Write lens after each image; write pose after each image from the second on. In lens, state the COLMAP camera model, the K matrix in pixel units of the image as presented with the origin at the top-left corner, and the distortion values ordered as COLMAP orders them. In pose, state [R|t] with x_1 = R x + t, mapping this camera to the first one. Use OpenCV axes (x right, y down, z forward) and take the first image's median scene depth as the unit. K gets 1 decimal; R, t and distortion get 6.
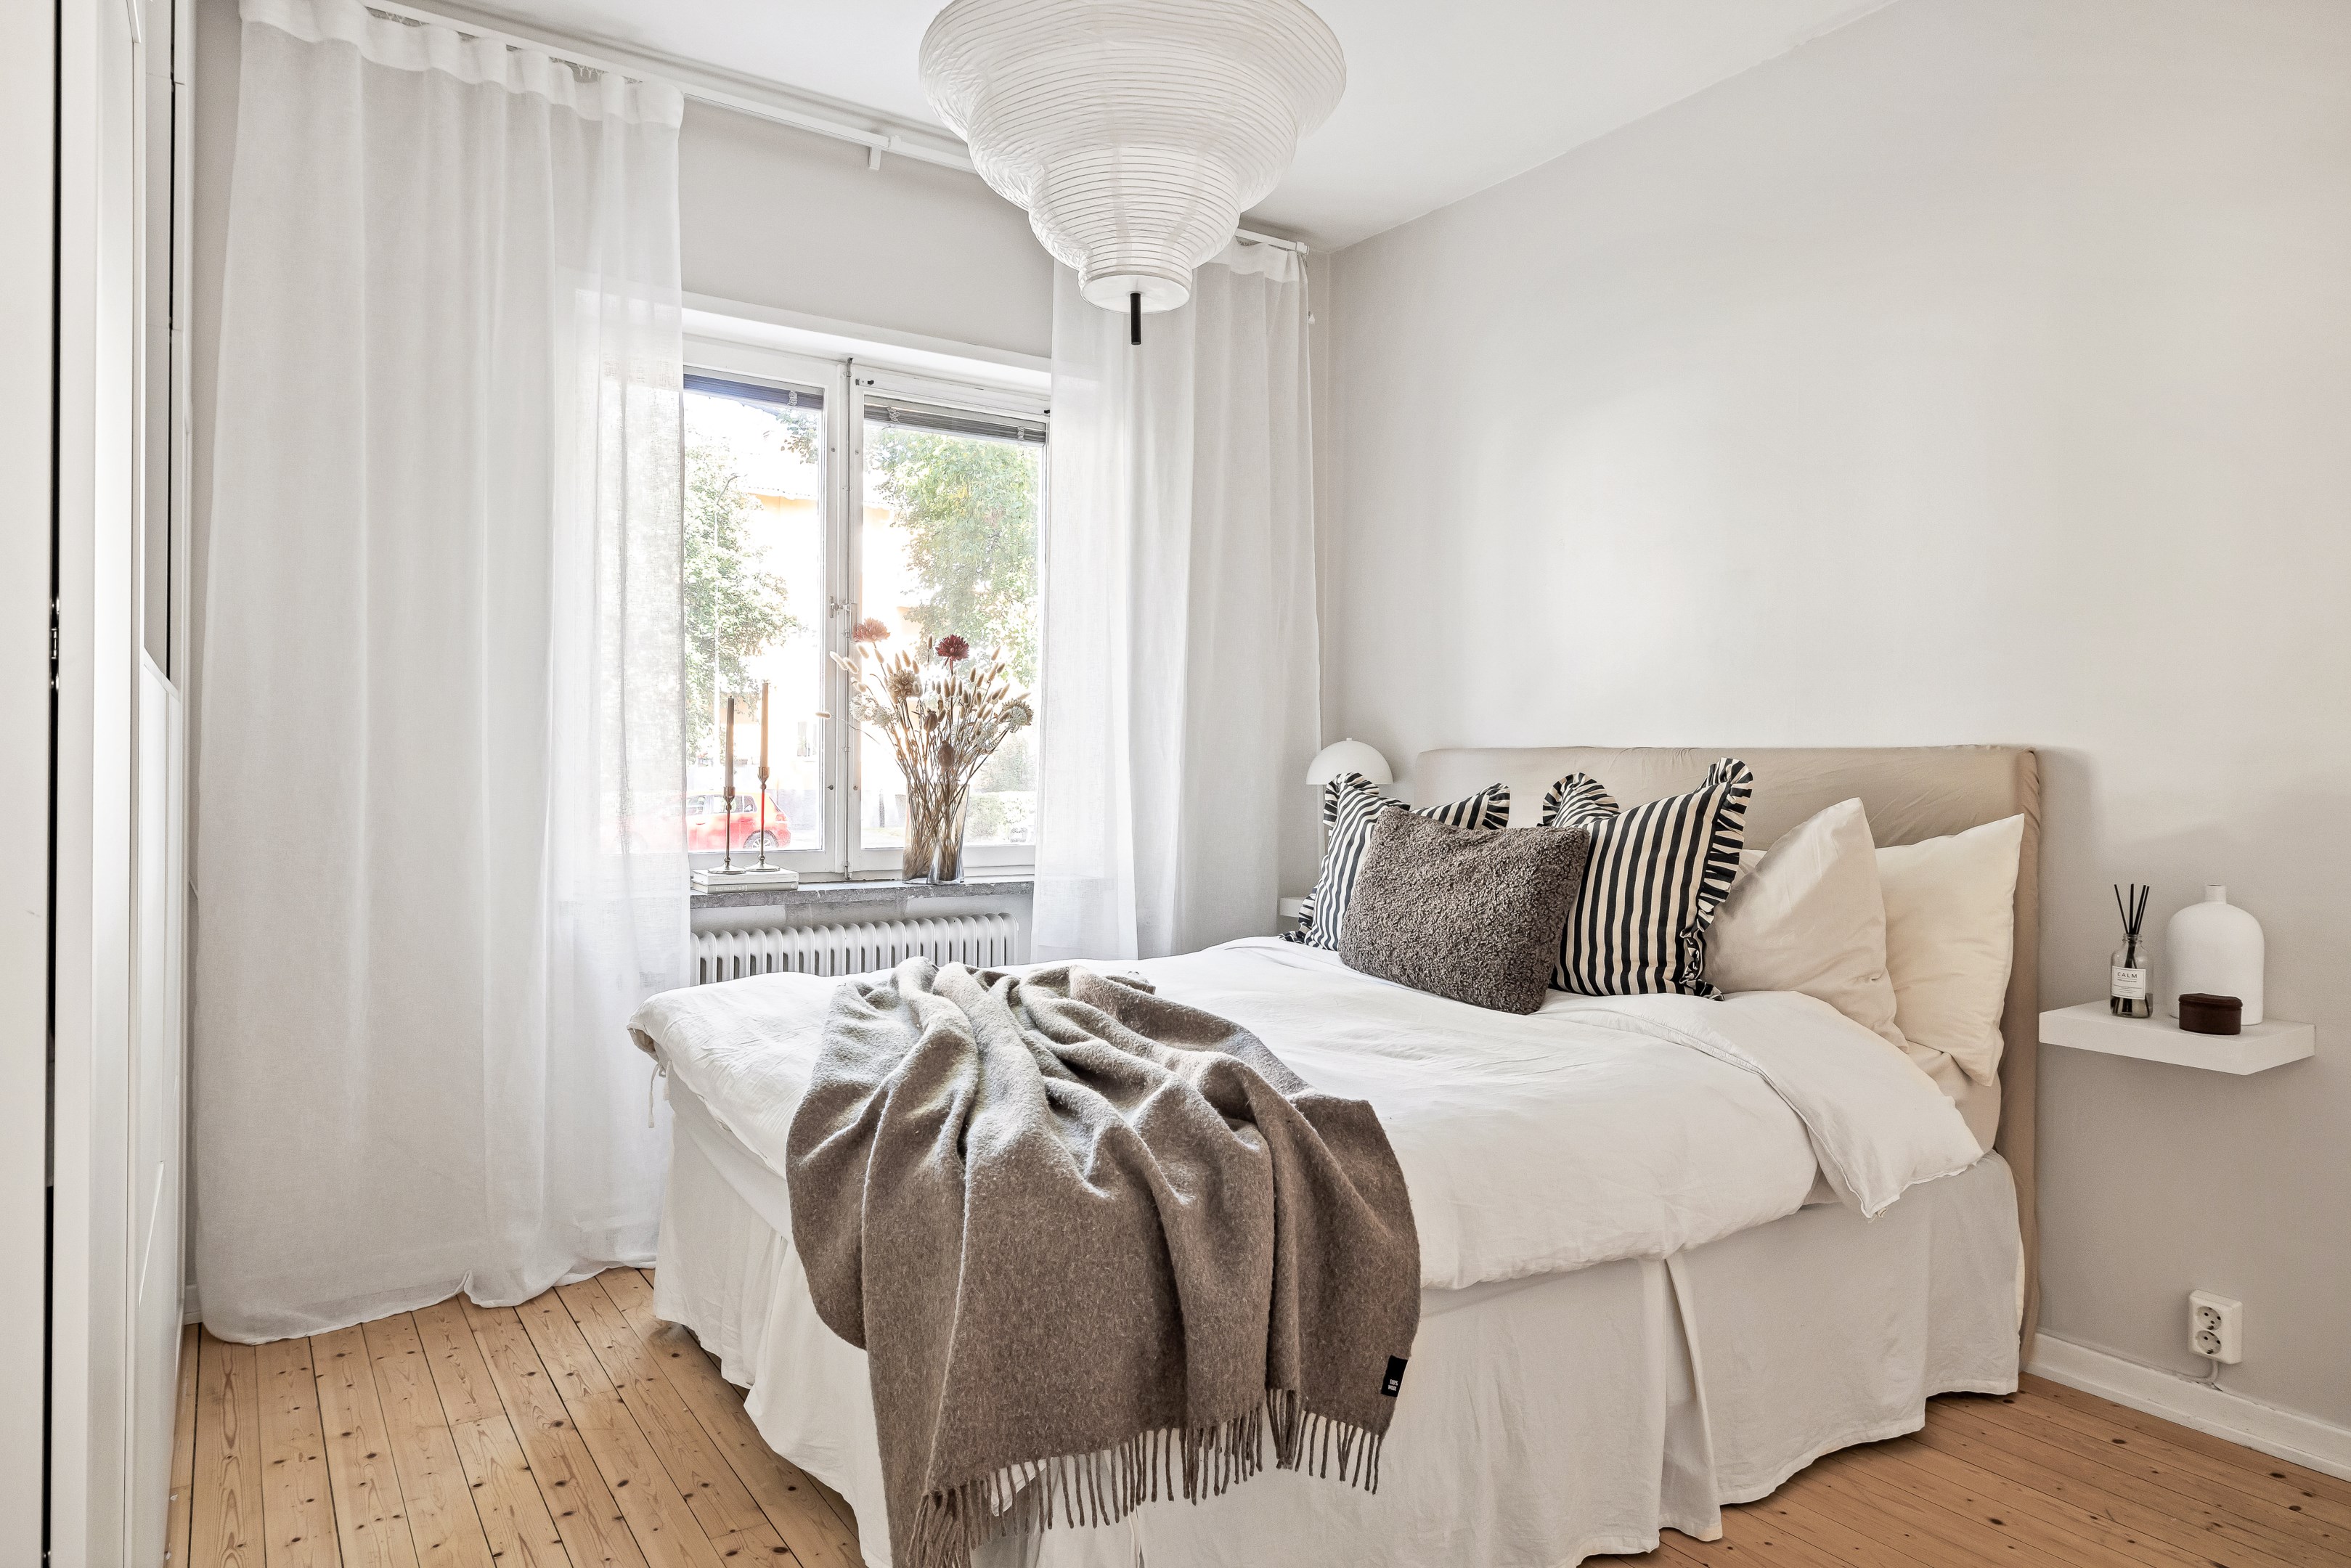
lens RADIAL K [[1422.1, 0, 1178.4], [0, 1422.1, 792.5], [0, 0, 1]] dist [-0.003181, -0.000106]
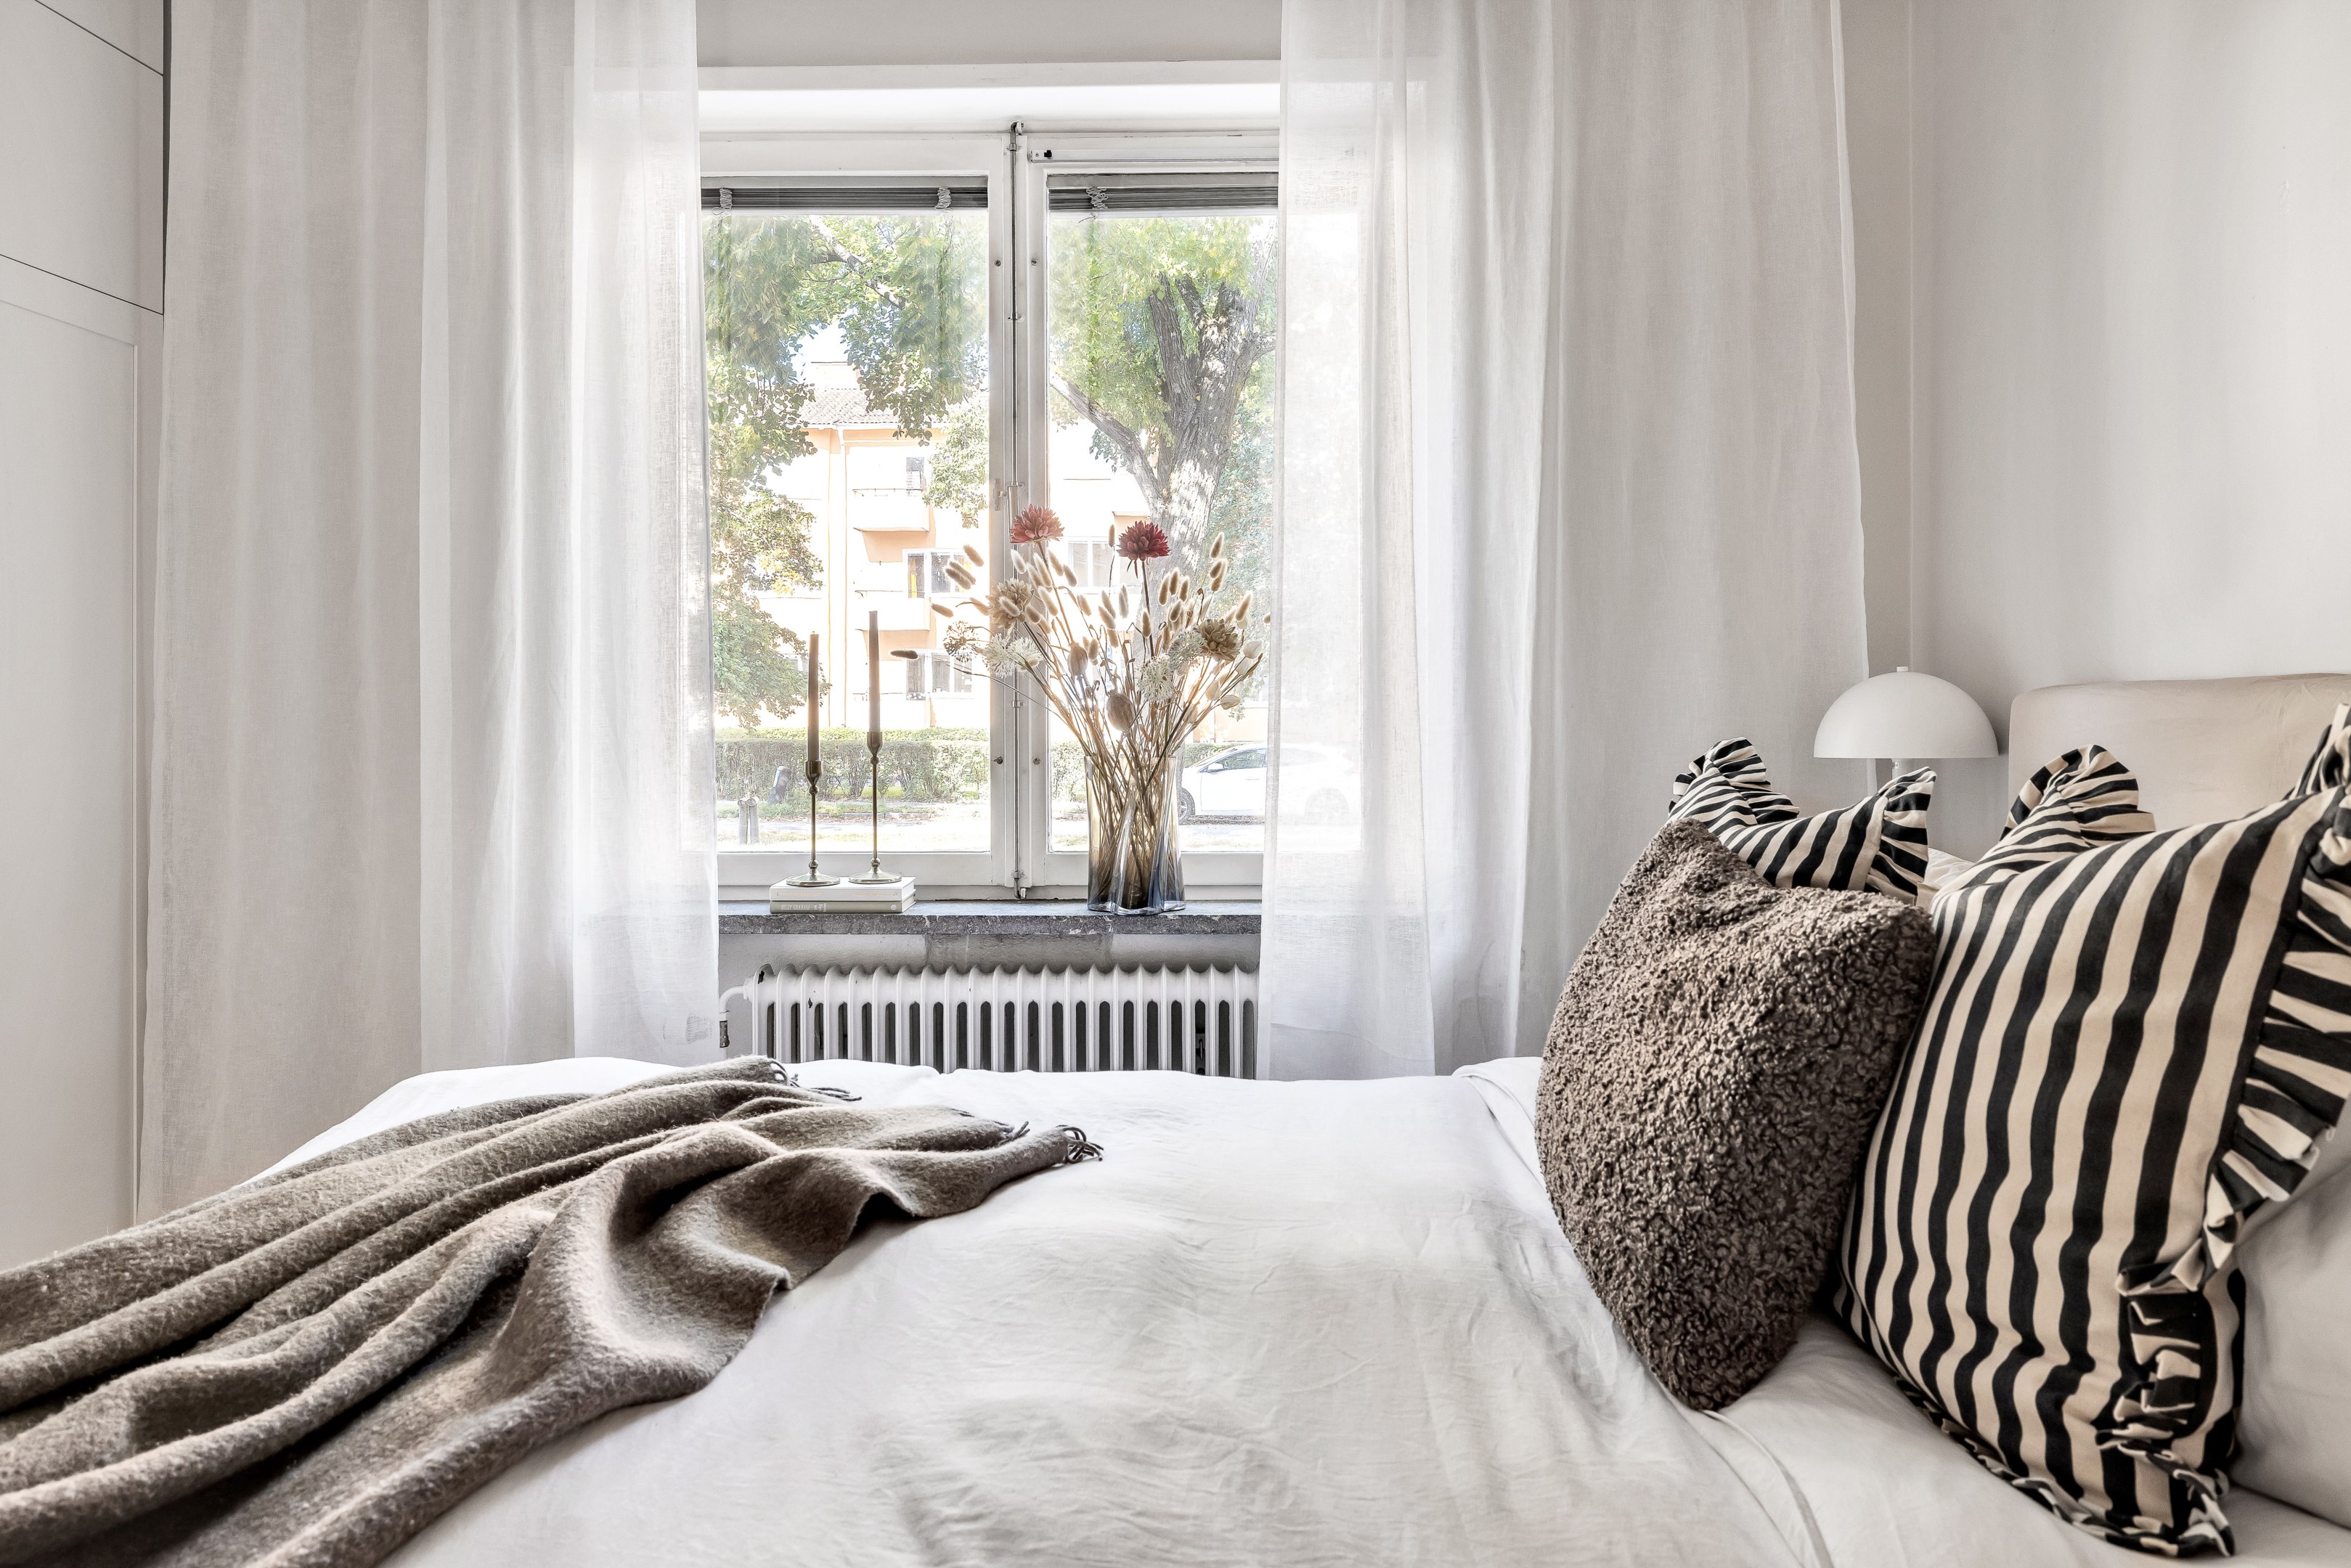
lens RADIAL K [[1641.7, 0, 1197.7], [0, 1641.7, 691.8], [0, 0, 1]] dist [-0.003618, 0.003781]
pose [[0.808948, -0.018039, -0.587604, 0.336684], [-0.000039, 0.999527, -0.030738, -0.014356], [0.587880, 0.024888, 0.808565, 0.494228]]
